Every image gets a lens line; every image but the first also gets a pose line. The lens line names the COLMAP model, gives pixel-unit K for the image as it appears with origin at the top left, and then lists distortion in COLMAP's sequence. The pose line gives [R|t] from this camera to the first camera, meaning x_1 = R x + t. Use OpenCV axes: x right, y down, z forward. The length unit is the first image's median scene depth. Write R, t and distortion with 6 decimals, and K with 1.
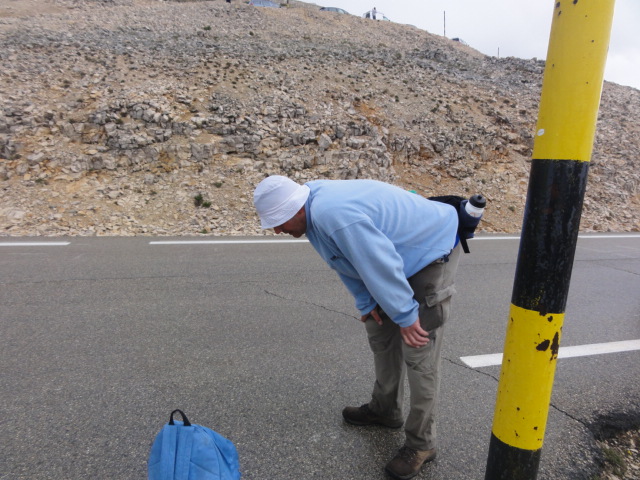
lens RADIAL K [[449.4, 0, 321.1], [0, 449.4, 239.6], [0, 0, 1]] dist [0.002018, 0.003968]
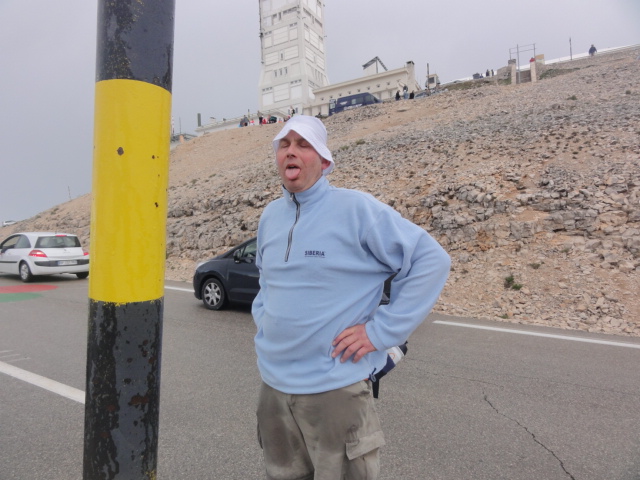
lens RADIAL K [[449.4, 0, 320.7], [0, 449.4, 242.2], [0, 0, 1]] dist [0.002018, 0.003968]
pose [[0.709242, 0.002461, -0.704961, 0.093718], [-0.113859, 0.987265, -0.111104, -0.017277], [0.695710, 0.159065, 0.700490, 0.051851]]
